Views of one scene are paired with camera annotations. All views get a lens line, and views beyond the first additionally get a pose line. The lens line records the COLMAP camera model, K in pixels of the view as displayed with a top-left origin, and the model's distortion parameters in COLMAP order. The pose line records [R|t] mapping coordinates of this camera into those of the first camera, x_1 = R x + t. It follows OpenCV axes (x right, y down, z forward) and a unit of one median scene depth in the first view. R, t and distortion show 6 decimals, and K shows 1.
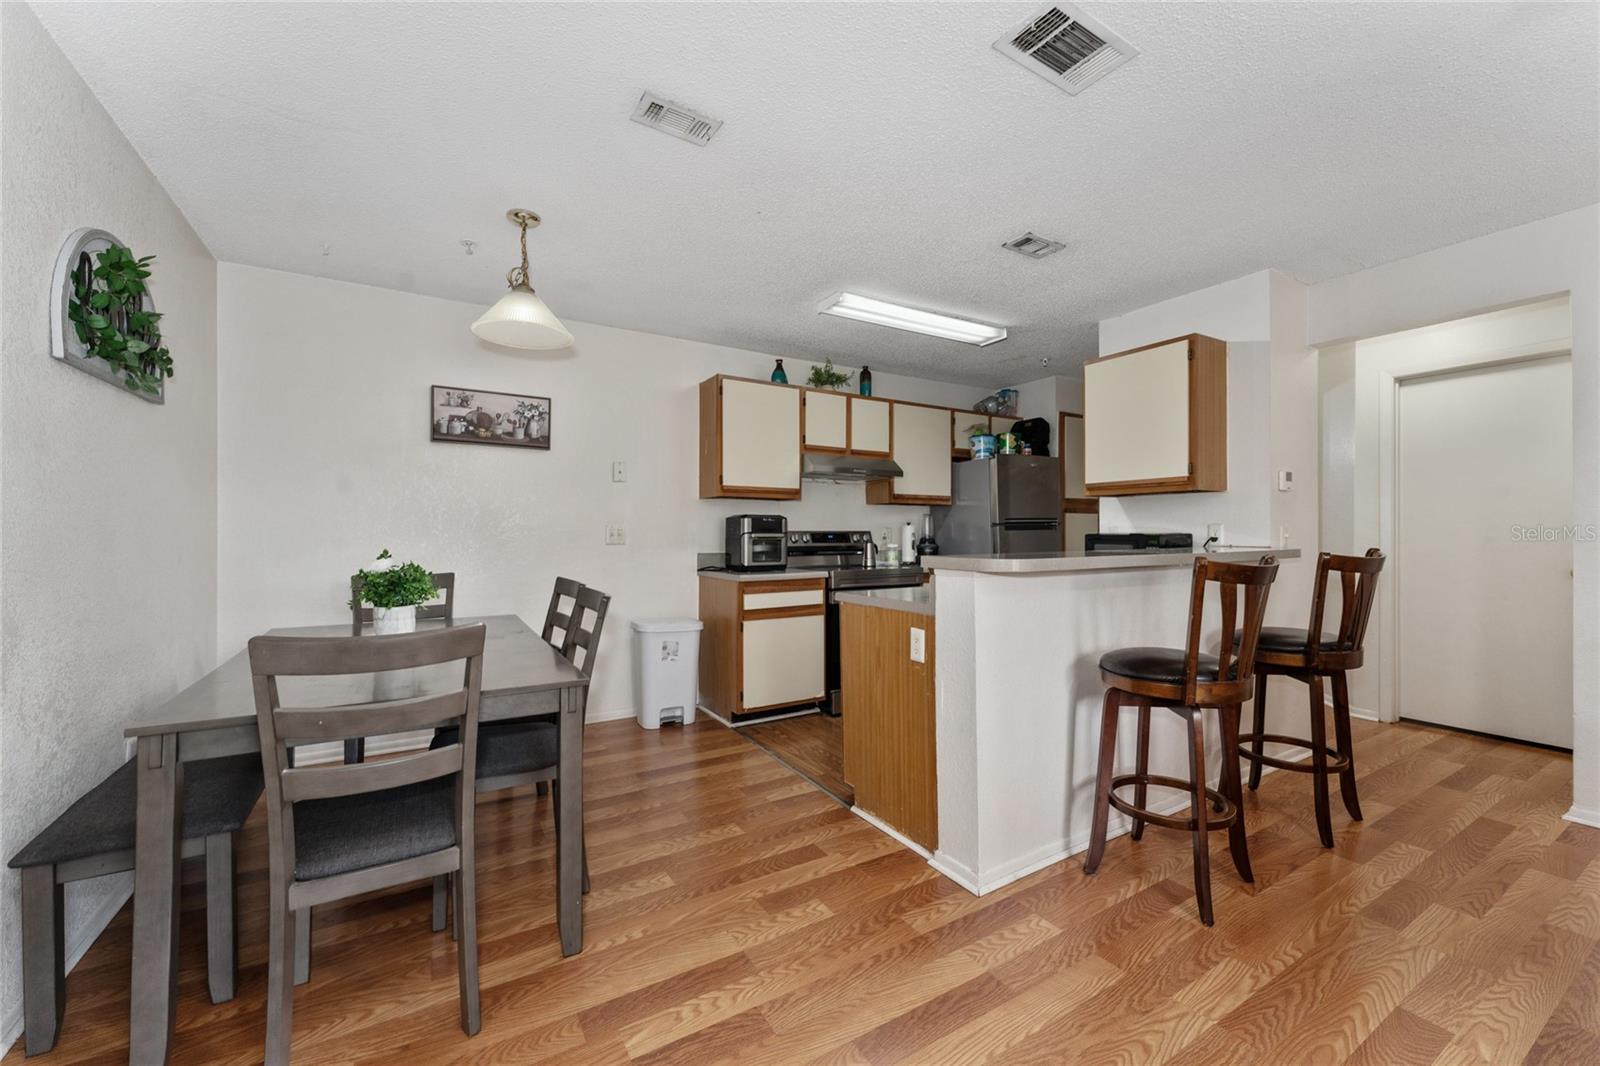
lens RADIAL K [[626.4, 0, 800.0], [0, 626.4, 533.0], [0, 0, 1]] dist [-0.013248, -0.000083]
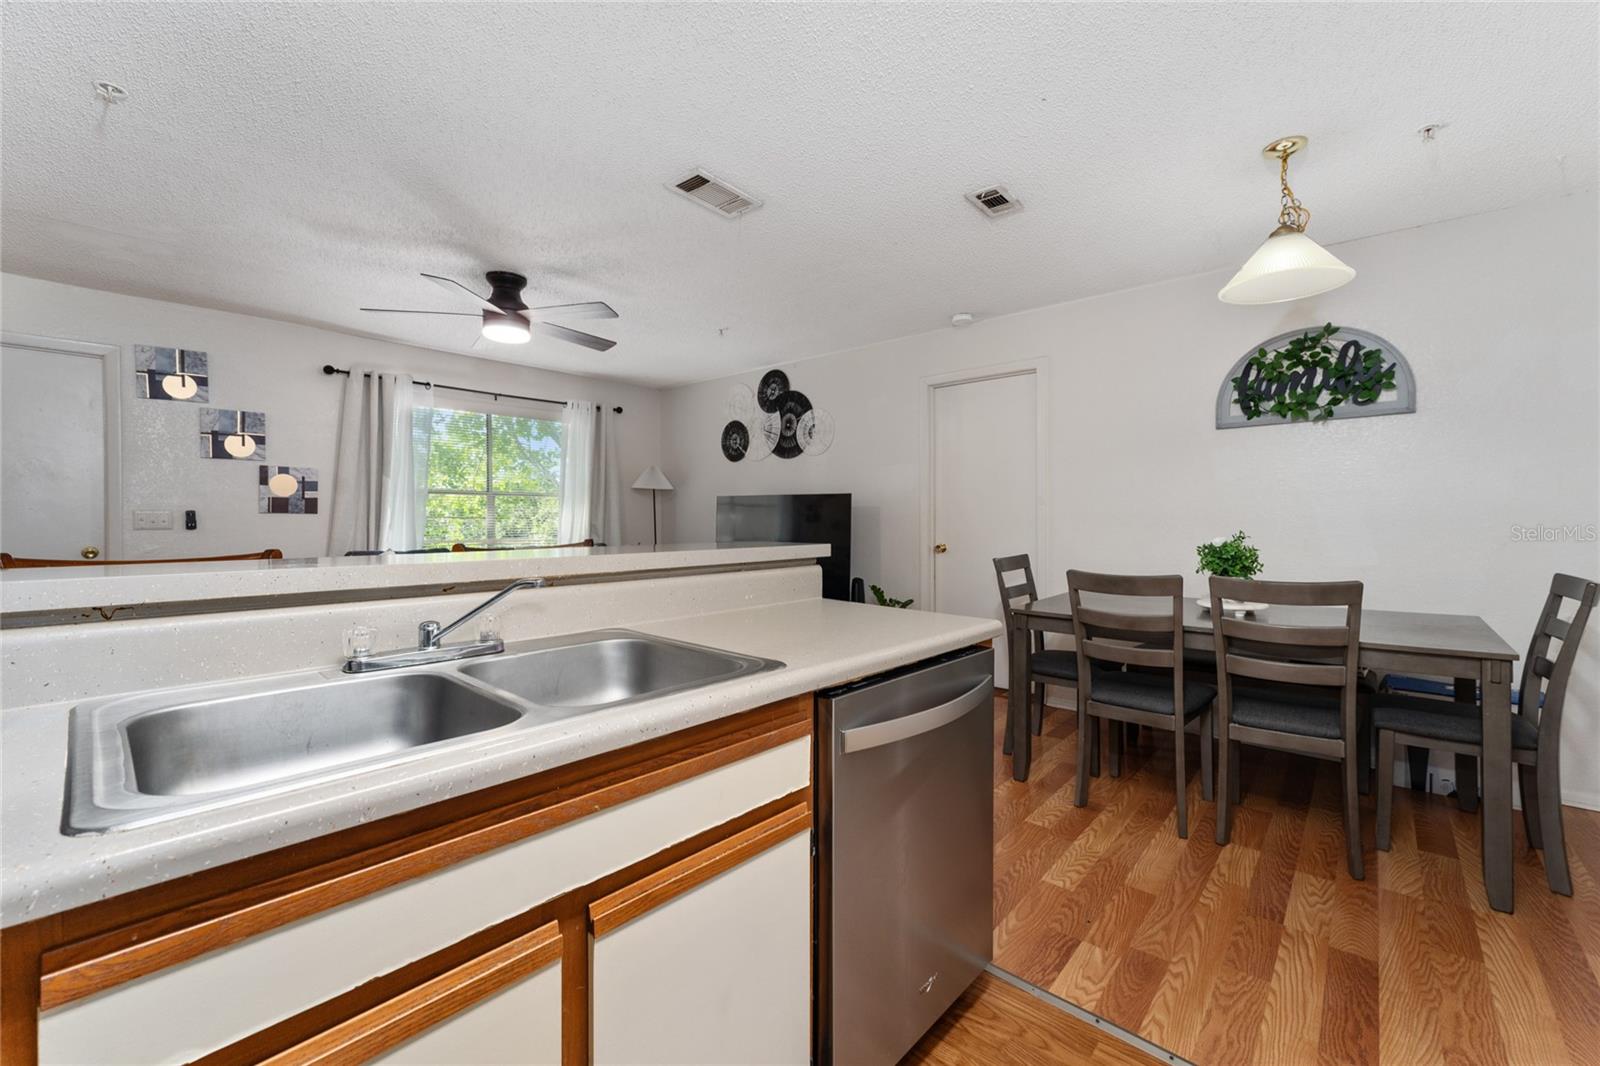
lens RADIAL K [[649.9, 0, 806.1], [0, 649.9, 525.4], [0, 0, 1]] dist [-0.000998, 0.000178]
pose [[-0.952672, 0.002779, -0.303988, 0.285358], [-0.002216, 0.999868, 0.016086, -0.000439], [0.303993, 0.015998, -0.952540, 1.036225]]
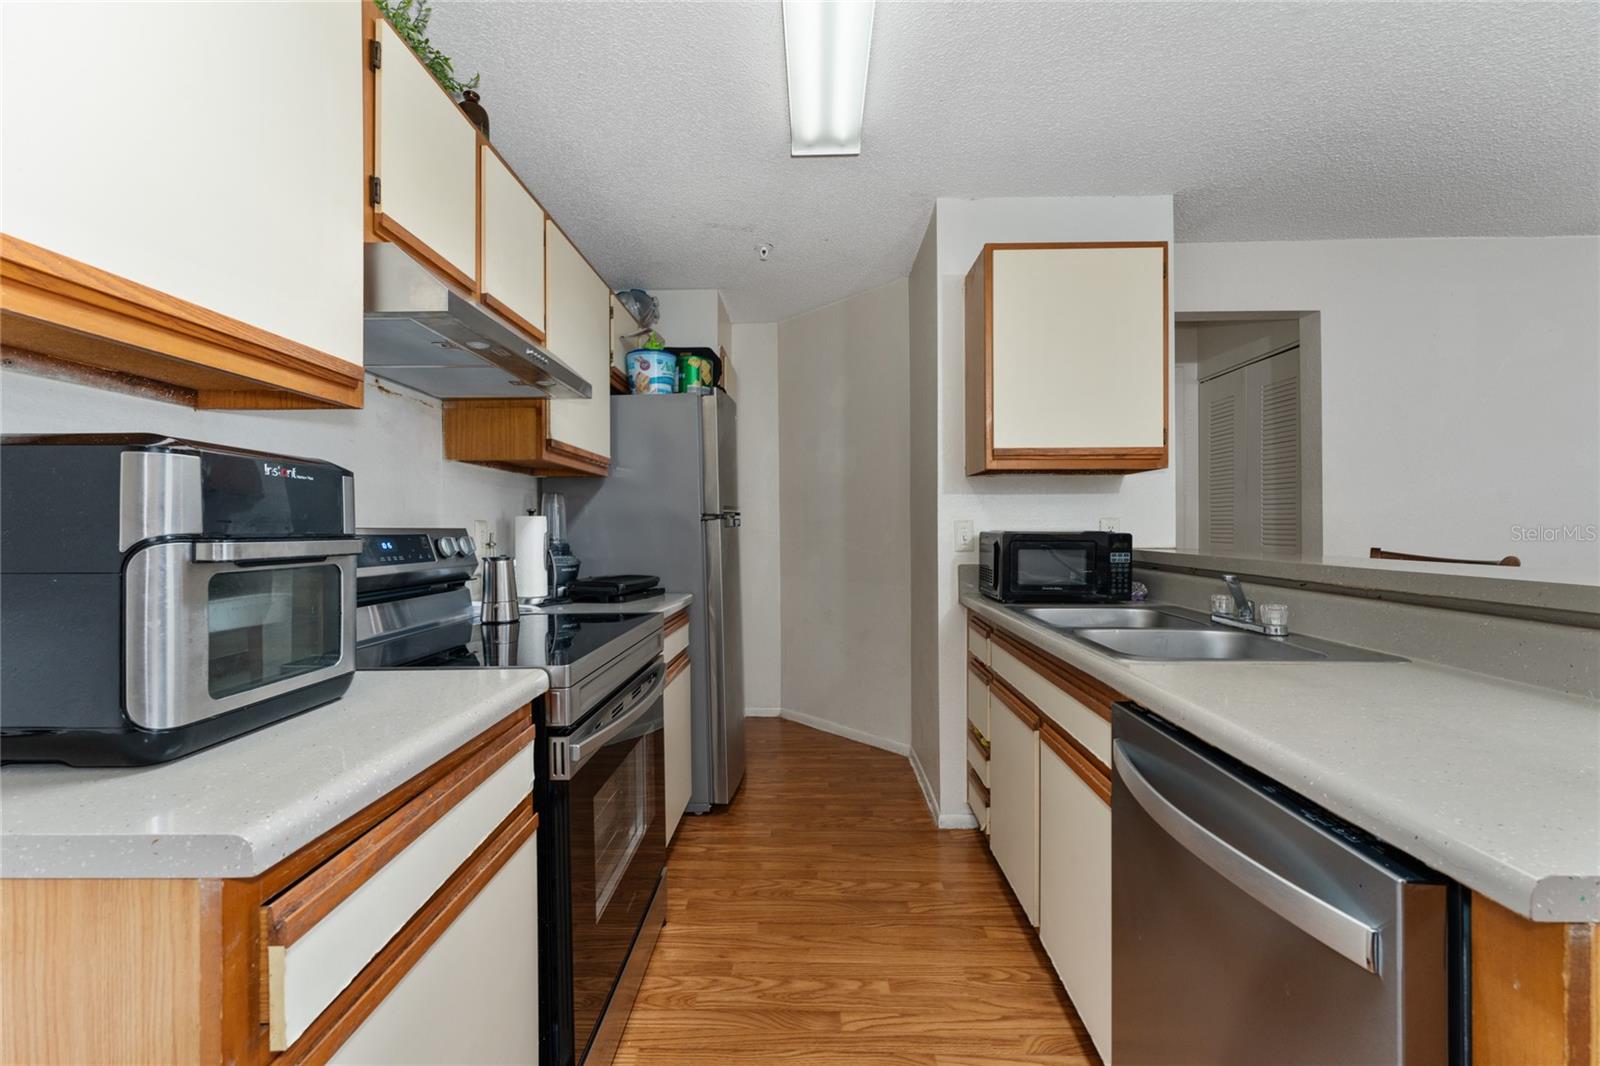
lens RADIAL K [[637.9, 0, 803.5], [0, 637.9, 529.7], [0, 0, 1]] dist [-0.000040, 0.000036]
pose [[0.527709, -0.003780, 0.849417, -0.139750], [0.006482, 0.999979, 0.000424, -0.001516], [-0.849400, 0.005282, 0.527723, 0.746245]]
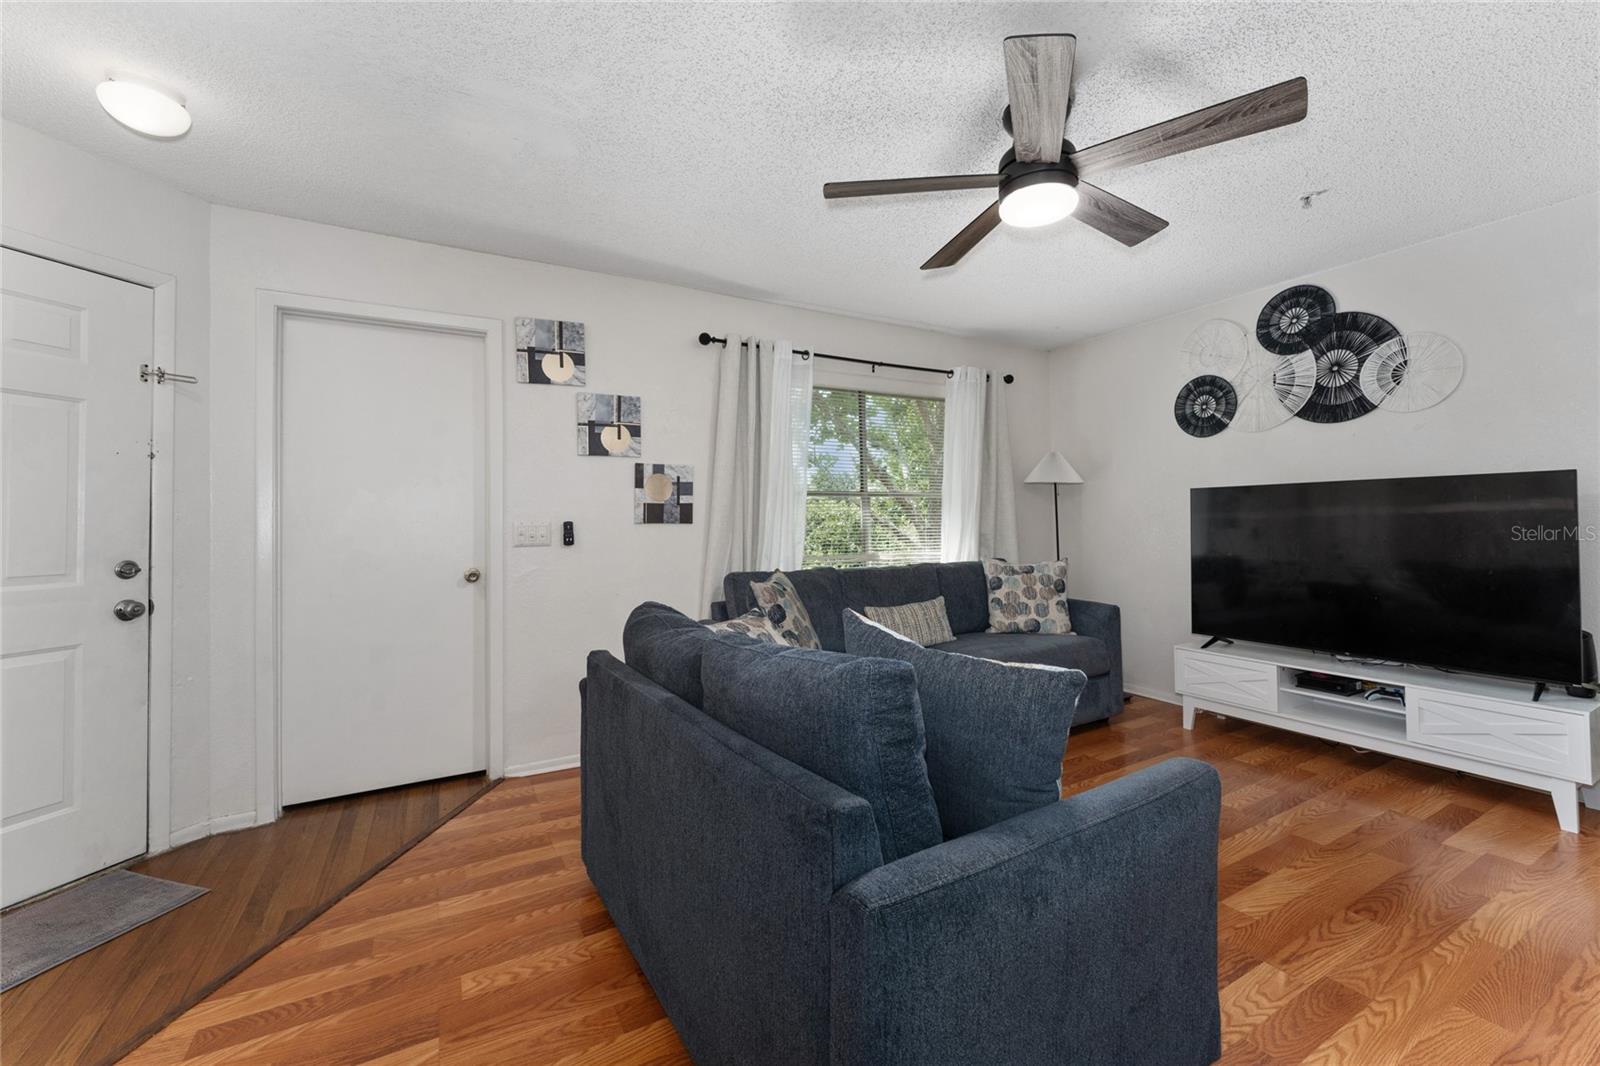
lens RADIAL K [[642.7, 0, 800.3], [0, 642.7, 512.6], [0, 0, 1]] dist [-0.001657, -0.000326]
pose [[-0.999459, 0.015152, 0.029188, 0.570449], [0.014671, 0.999754, -0.016619, 0.001176], [-0.029433, -0.016182, -0.999436, 0.583497]]
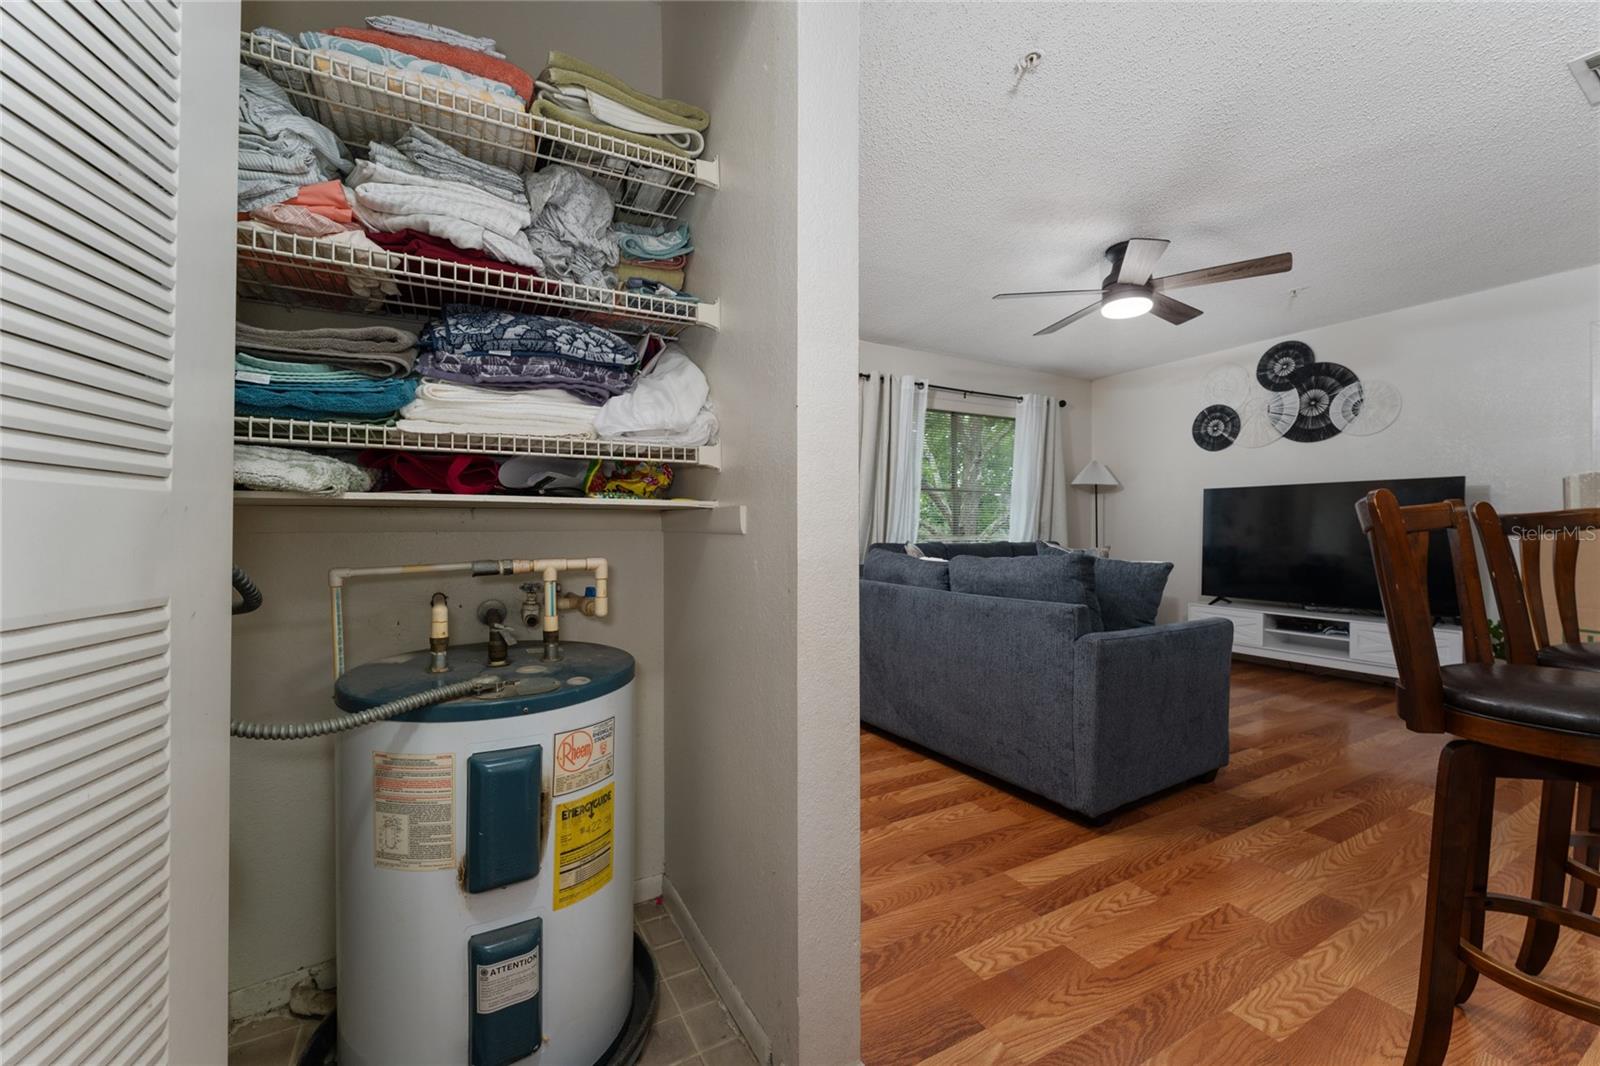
lens RADIAL K [[658.7, 0, 770.1], [0, 658.7, 538.4], [0, 0, 1]] dist [0.000245, 0.000019]
pose [[-0.999315, -0.000587, 0.037006, 0.828132], [-0.000282, 0.999966, 0.008248, 0.045134], [-0.037009, 0.008232, -0.999281, 0.953374]]
